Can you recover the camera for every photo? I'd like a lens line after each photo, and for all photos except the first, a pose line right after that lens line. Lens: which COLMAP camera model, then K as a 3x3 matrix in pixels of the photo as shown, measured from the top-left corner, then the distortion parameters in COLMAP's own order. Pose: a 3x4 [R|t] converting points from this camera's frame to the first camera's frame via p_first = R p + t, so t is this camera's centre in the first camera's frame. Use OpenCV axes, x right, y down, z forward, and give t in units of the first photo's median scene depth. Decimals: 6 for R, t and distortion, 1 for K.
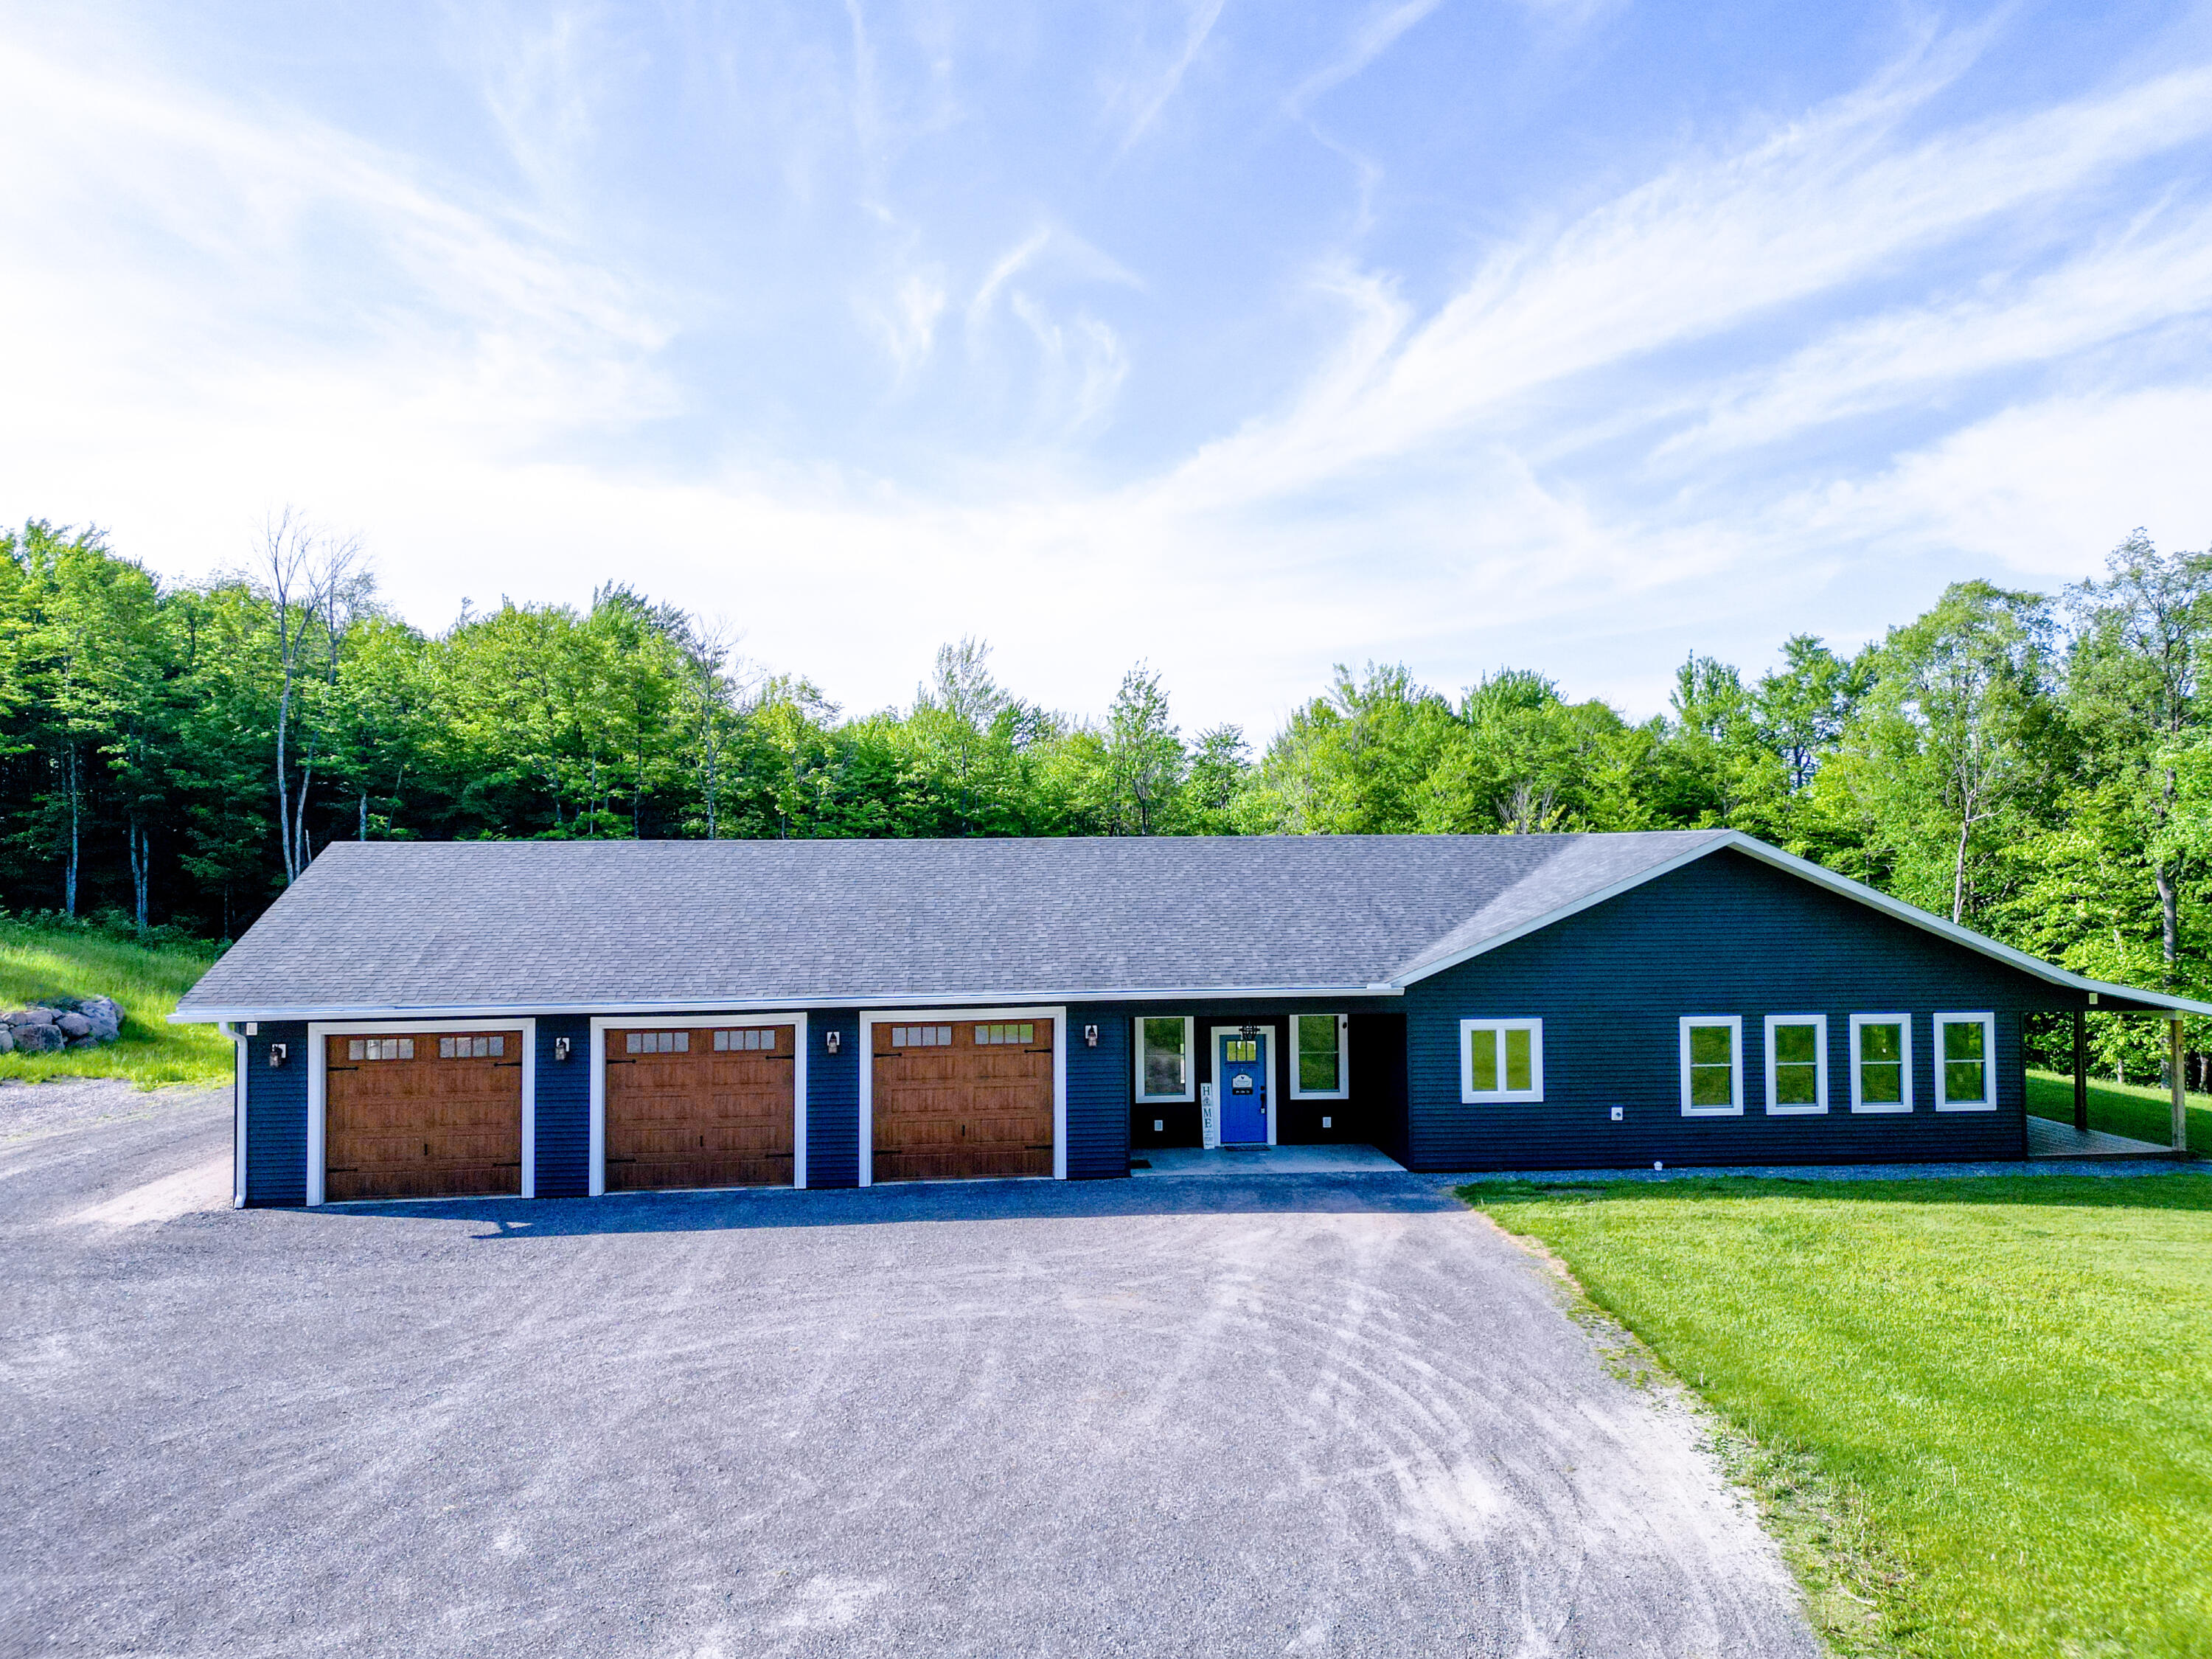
lens RADIAL K [[1565.1, 0, 1088.9], [0, 1565.1, 821.8], [0, 0, 1]] dist [0.073775, -0.061914]
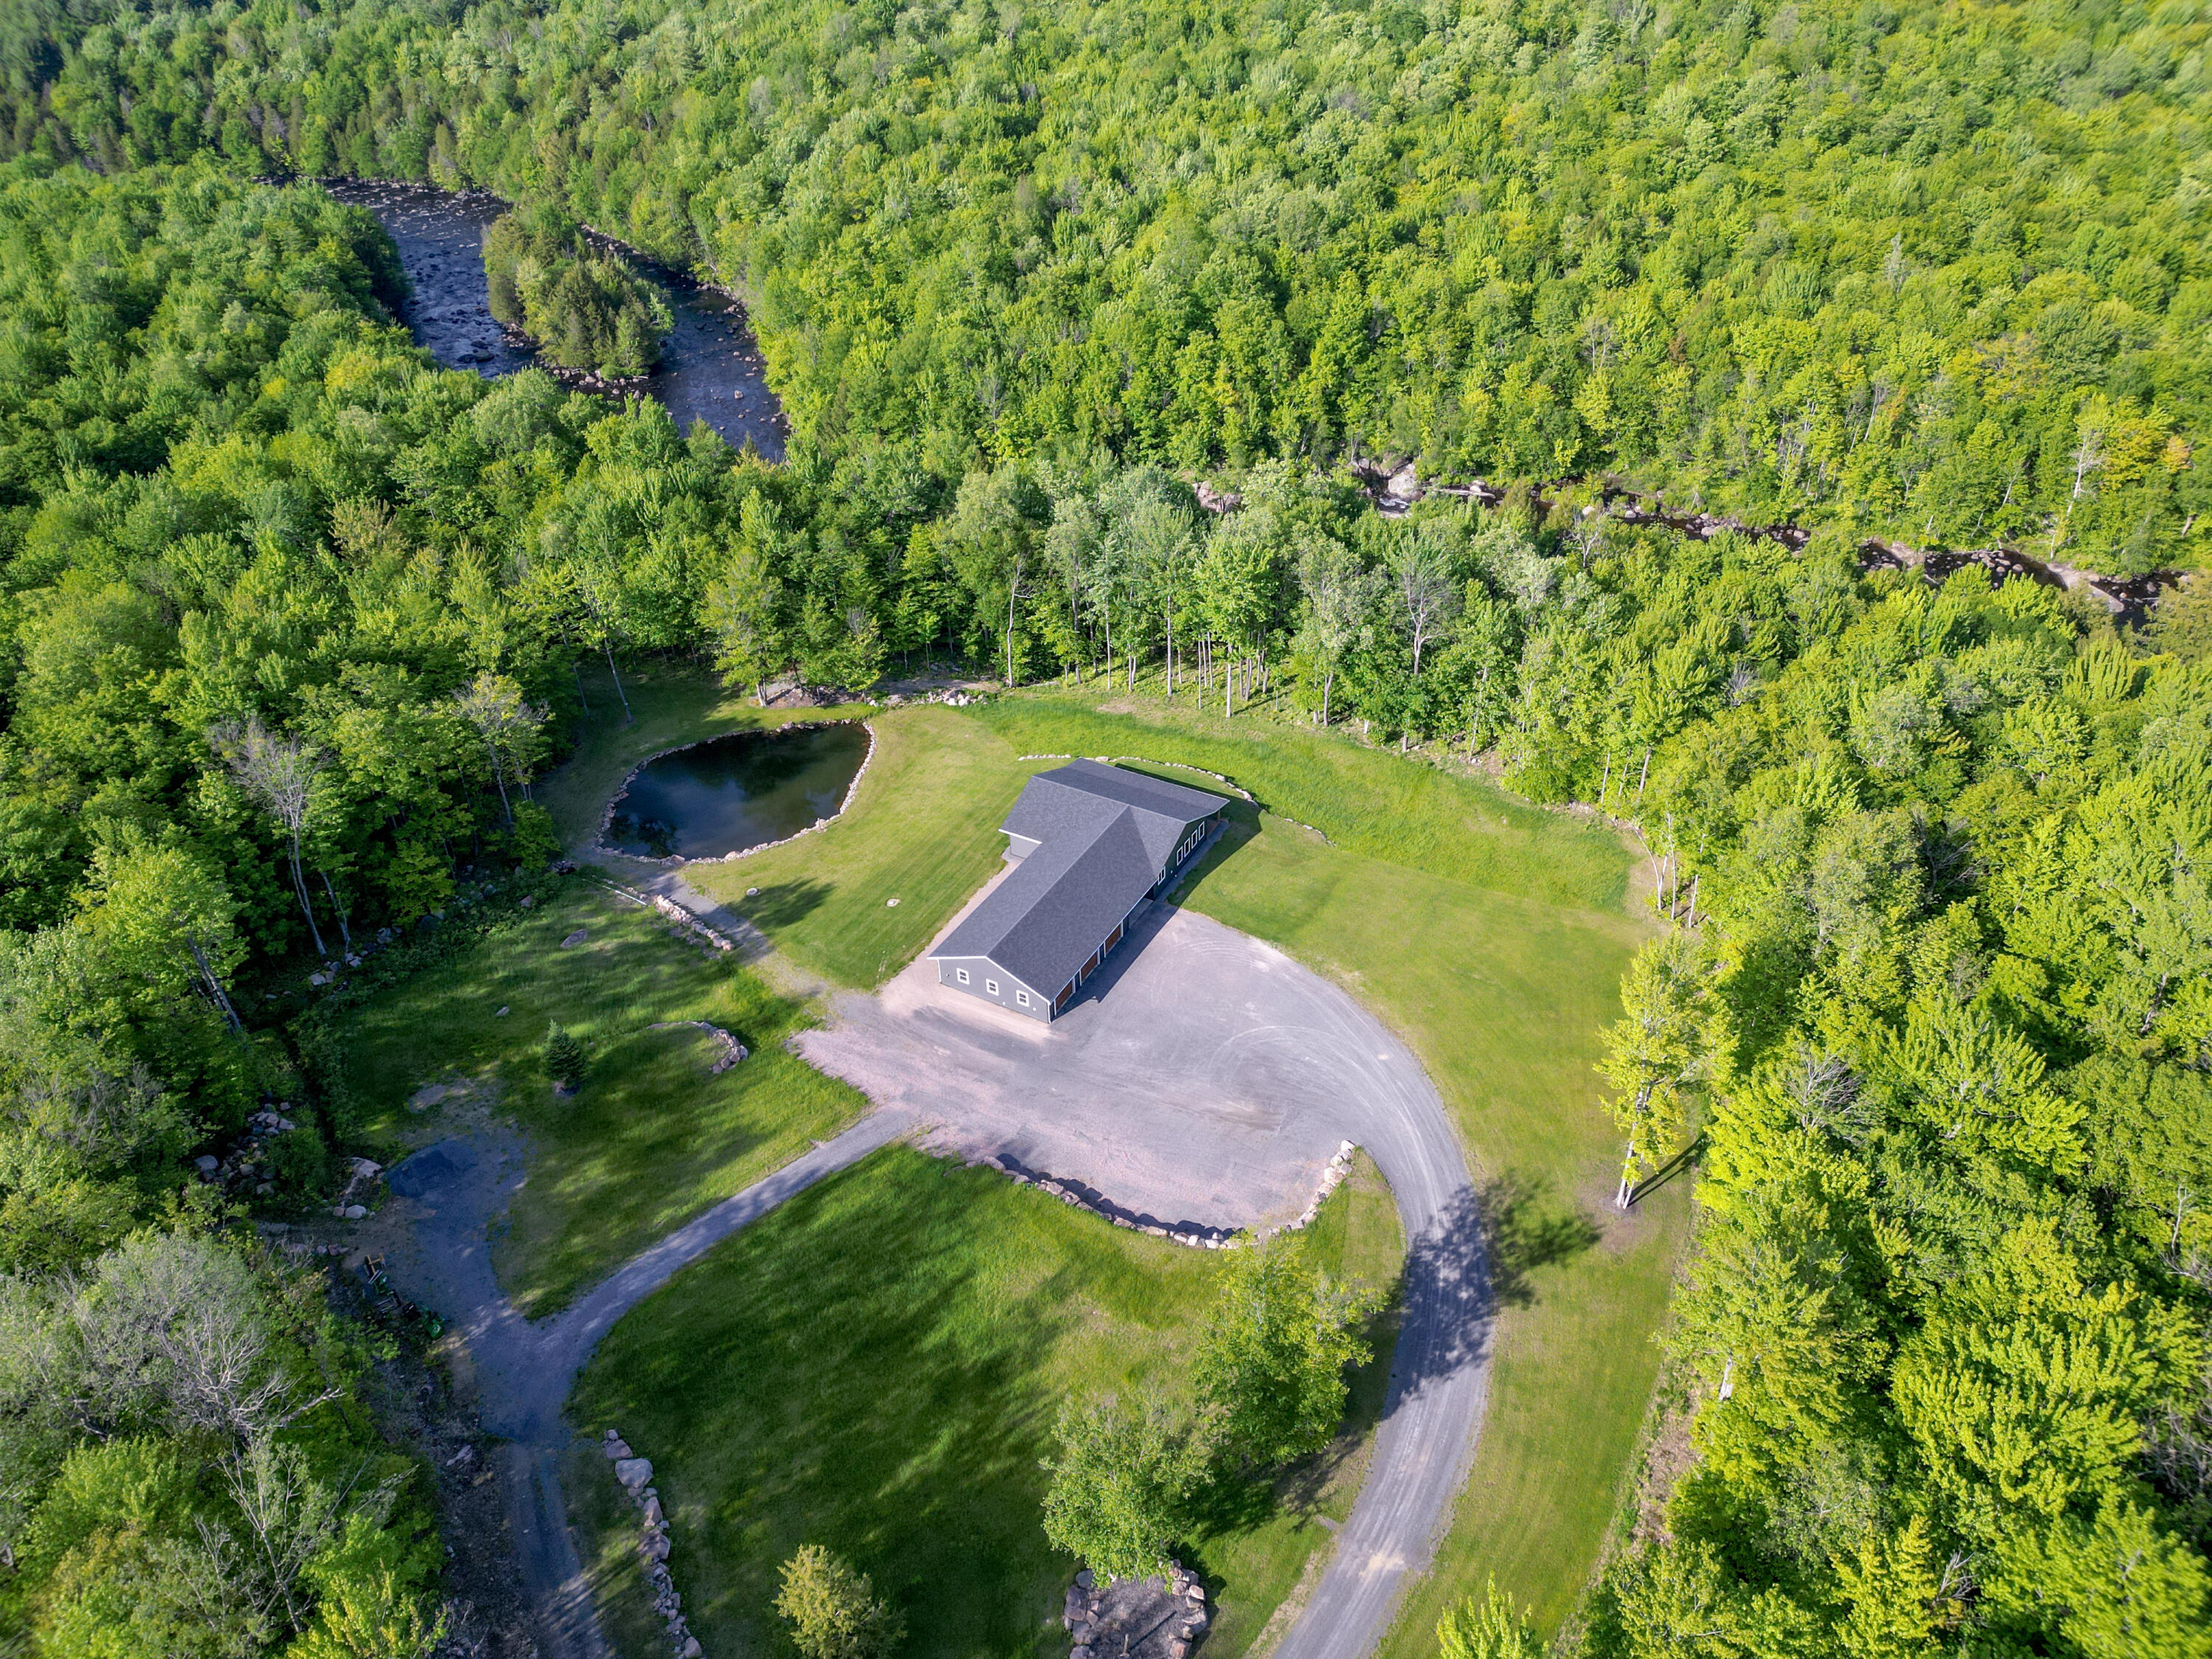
lens RADIAL K [[1565.1, 0, 1115.2], [0, 1565.1, 834.1], [0, 0, 1]] dist [0.073775, -0.061914]
pose [[0.571823, -0.487189, 0.660049, -3.115896], [0.005741, 0.806925, 0.590627, -2.956171], [-0.820357, -0.333945, 0.464215, -1.246566]]
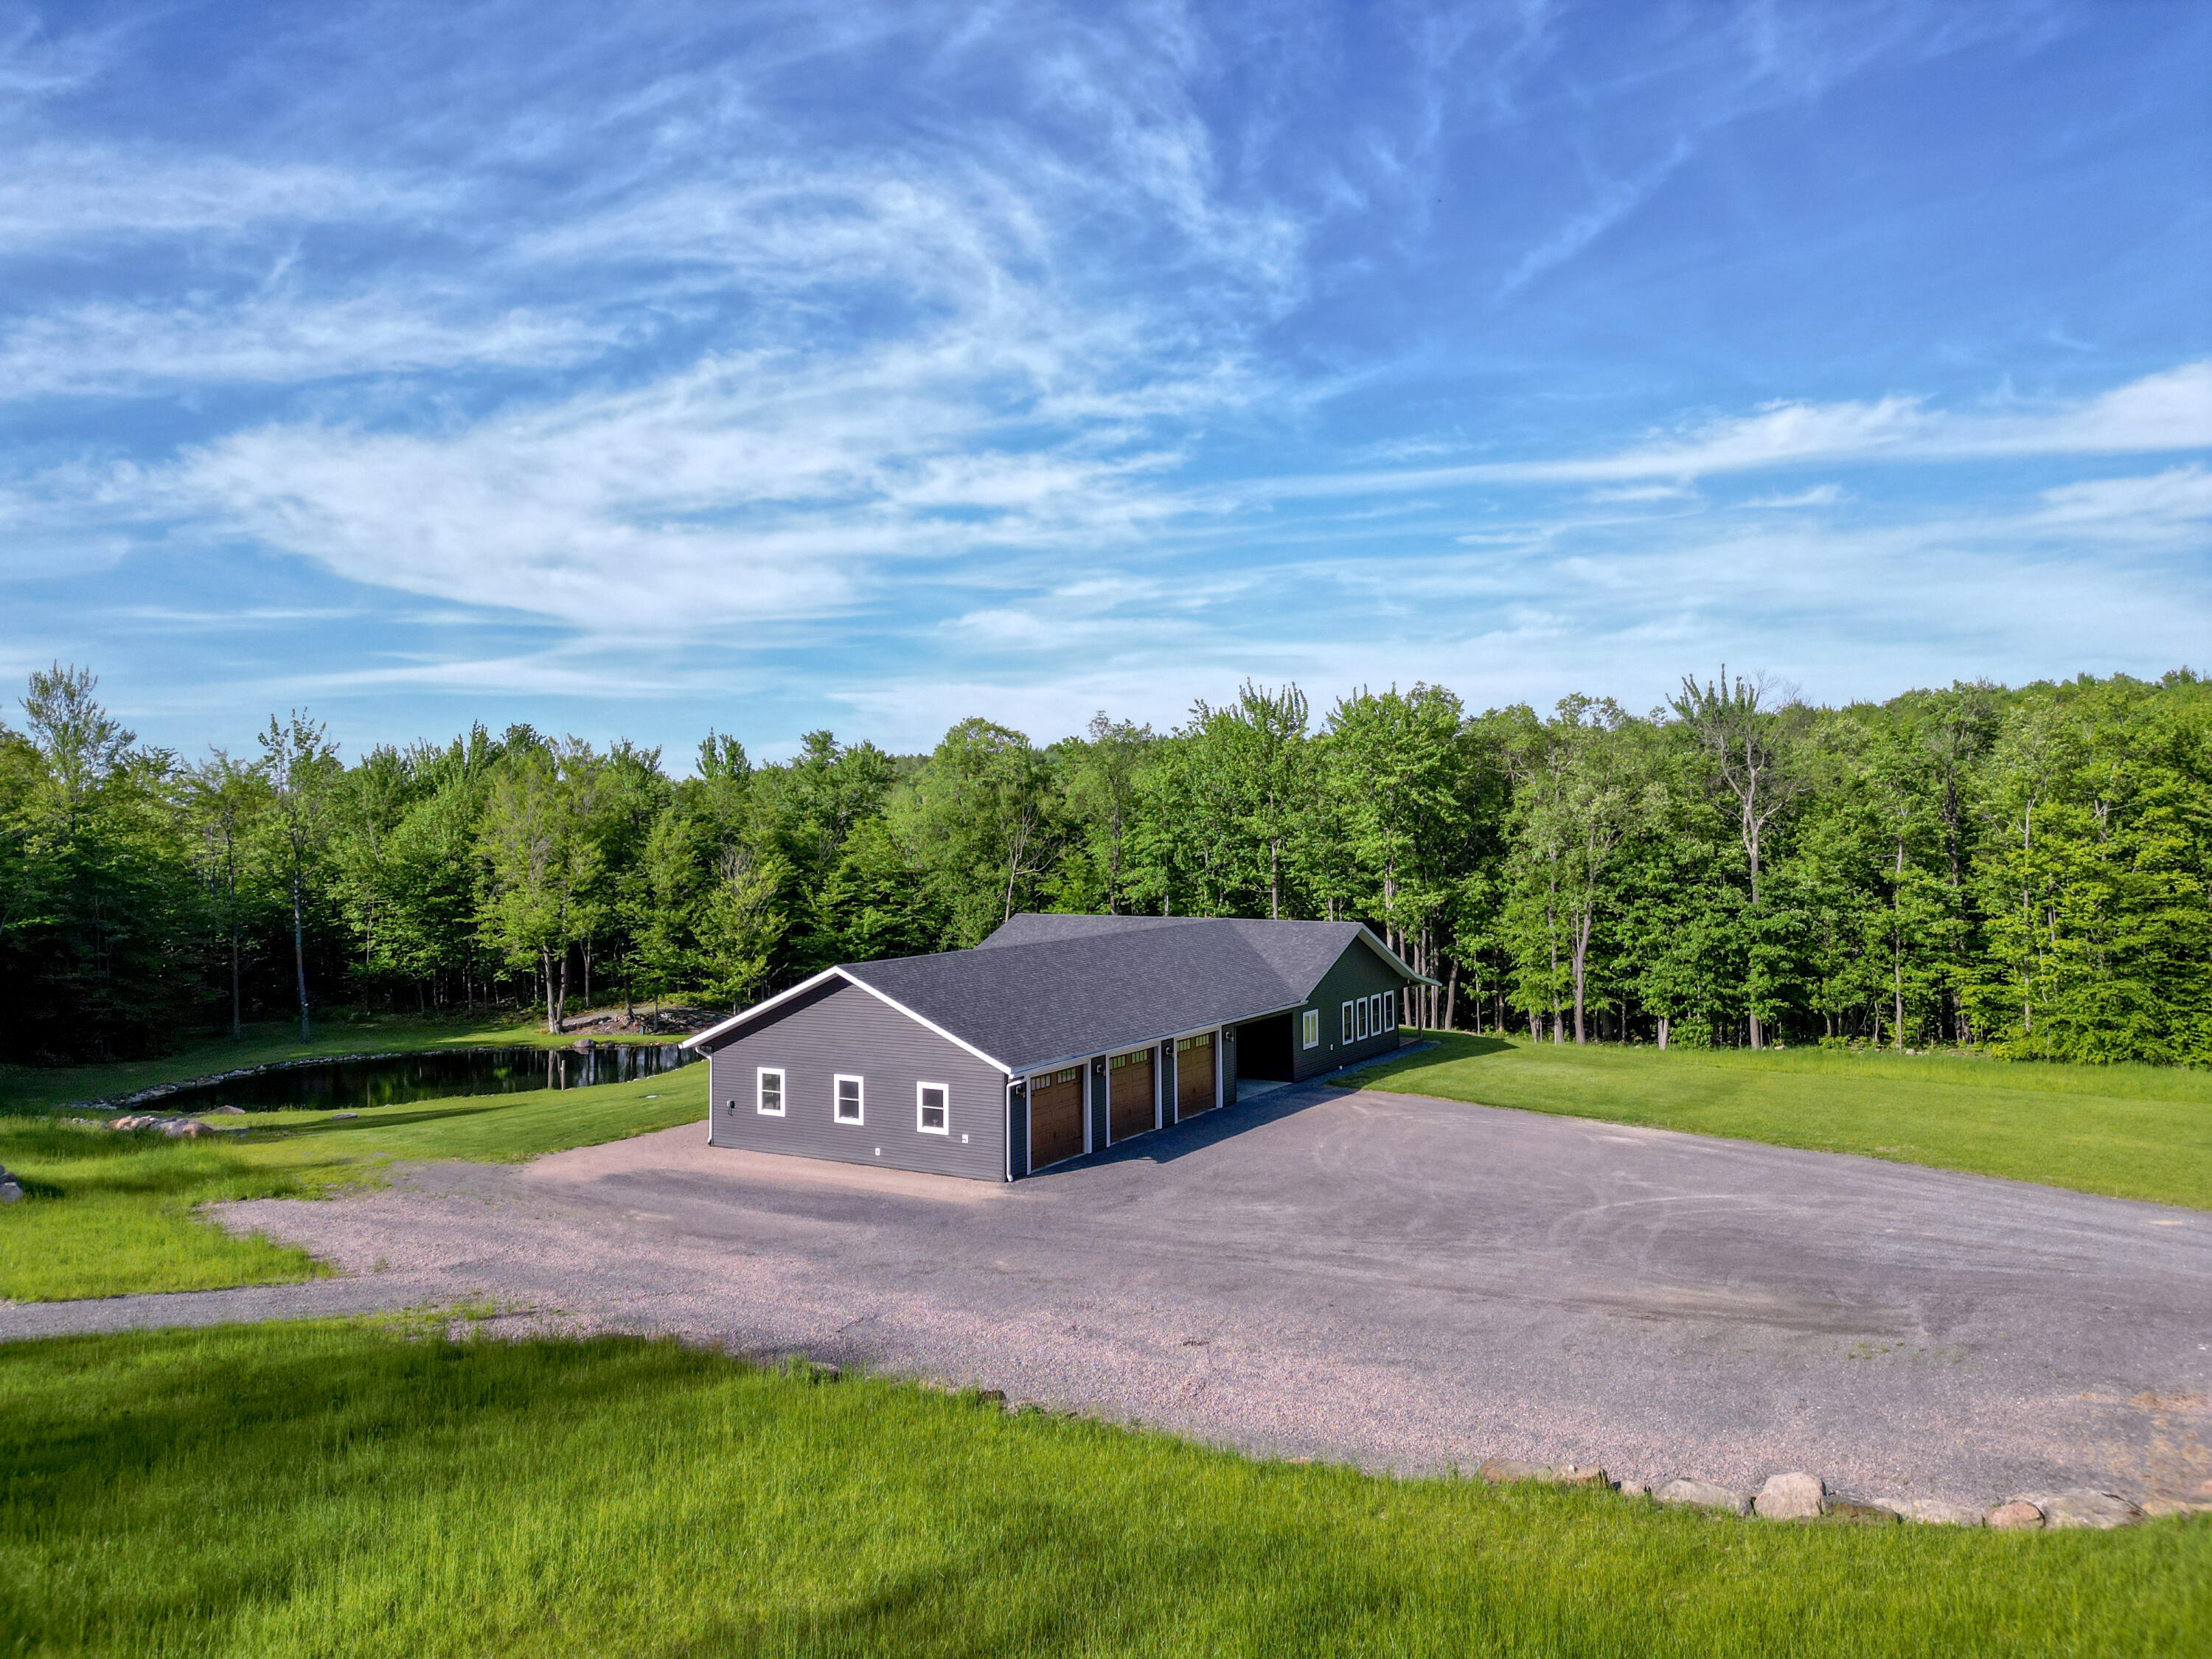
lens RADIAL K [[1565.1, 0, 1093.4], [0, 1565.1, 840.1], [0, 0, 1]] dist [0.073775, -0.061914]
pose [[0.605447, -0.001903, 0.795884, -1.601972], [-0.014370, 0.999808, 0.013322, -0.136382], [-0.795756, -0.019503, 0.605303, -0.098775]]
